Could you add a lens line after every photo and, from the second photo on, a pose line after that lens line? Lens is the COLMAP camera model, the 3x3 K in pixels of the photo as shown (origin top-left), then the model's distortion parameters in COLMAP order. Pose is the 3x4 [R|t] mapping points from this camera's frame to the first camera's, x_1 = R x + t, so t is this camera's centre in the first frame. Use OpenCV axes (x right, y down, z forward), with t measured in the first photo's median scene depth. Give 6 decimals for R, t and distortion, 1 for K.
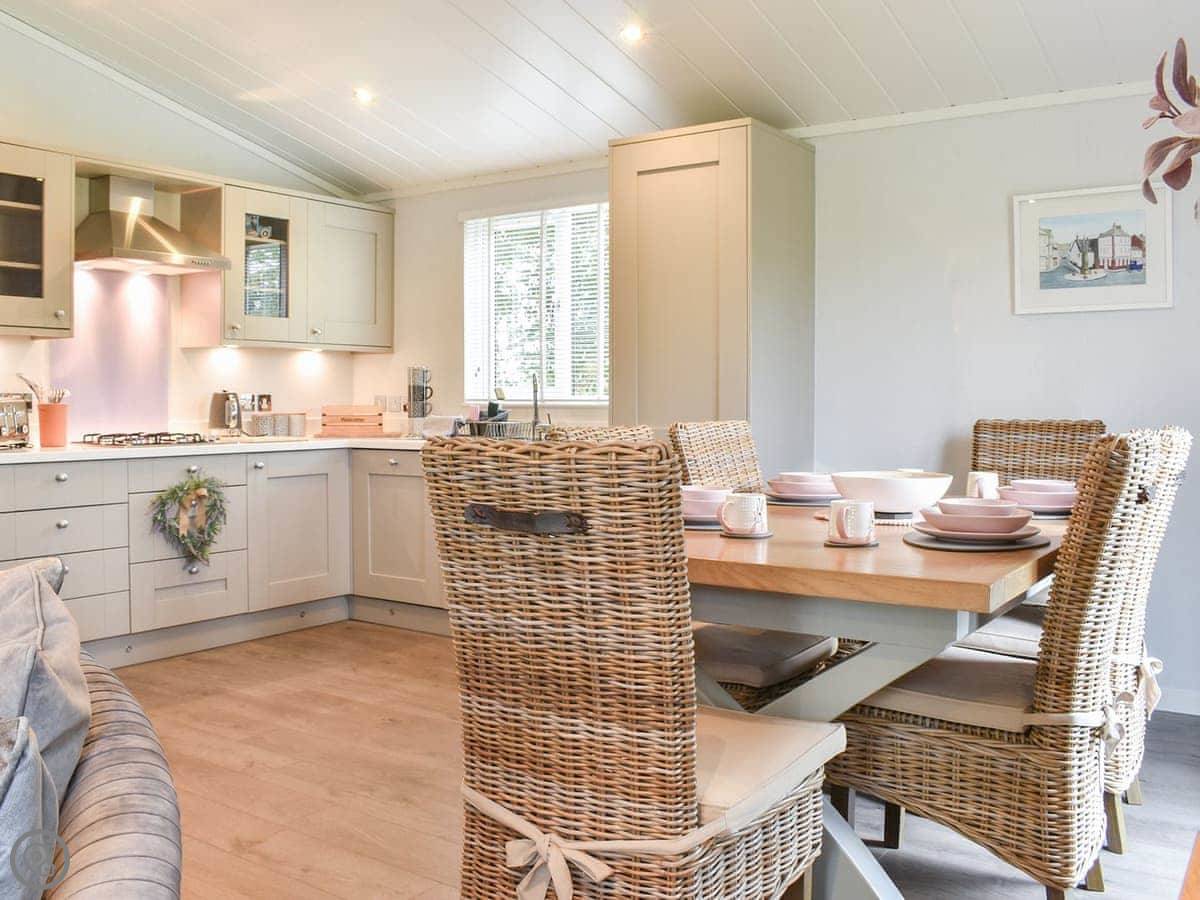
lens RADIAL K [[1140.5, 0, 581.9], [0, 1140.5, 449.9], [0, 0, 1]] dist [-0.101440, 0.014327]
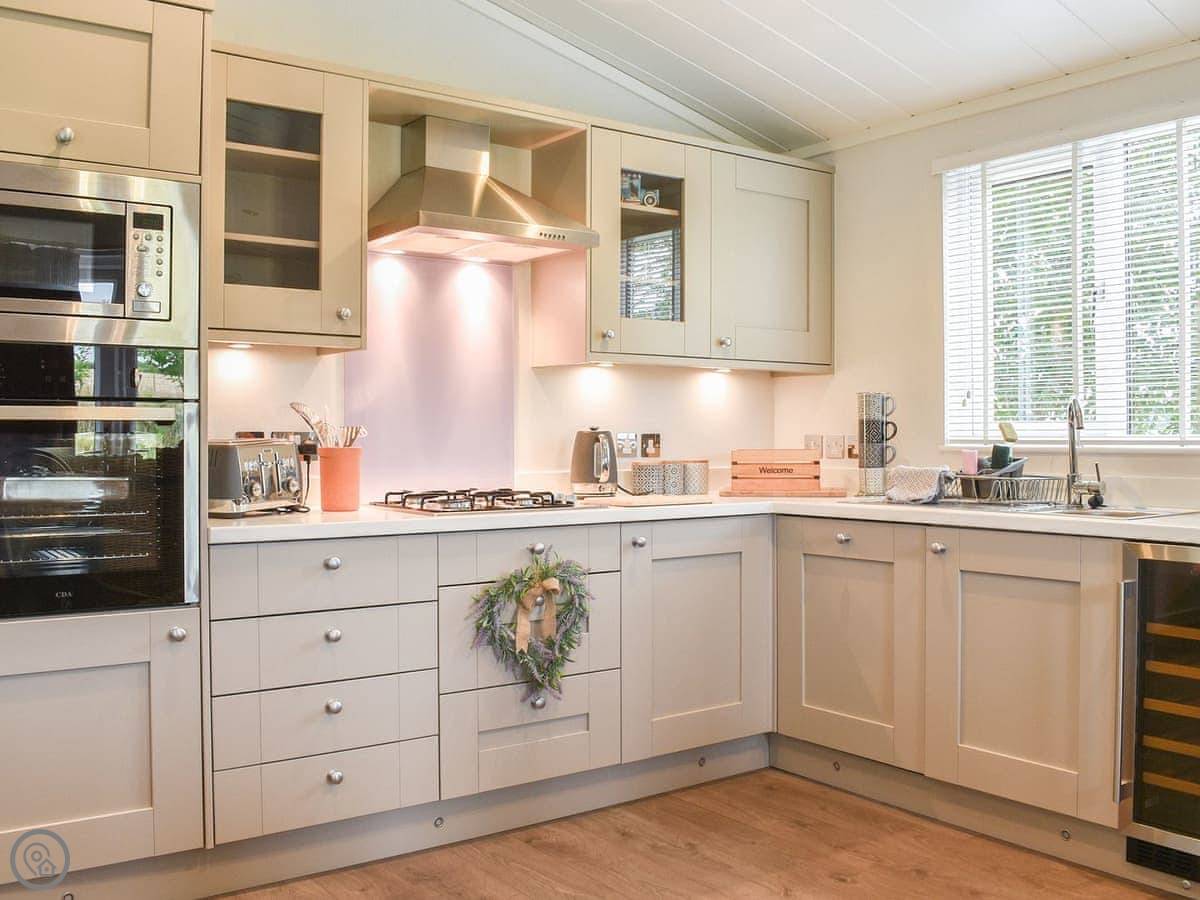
lens RADIAL K [[1248.0, 0, 598.6], [0, 1248.0, 407.9], [0, 0, 1]] dist [-0.013253, -0.004204]
pose [[0.948307, -0.010141, -0.317191, -0.078280], [-0.011490, 0.997737, -0.066251, -0.015841], [0.317145, 0.066470, 0.946045, 0.307054]]
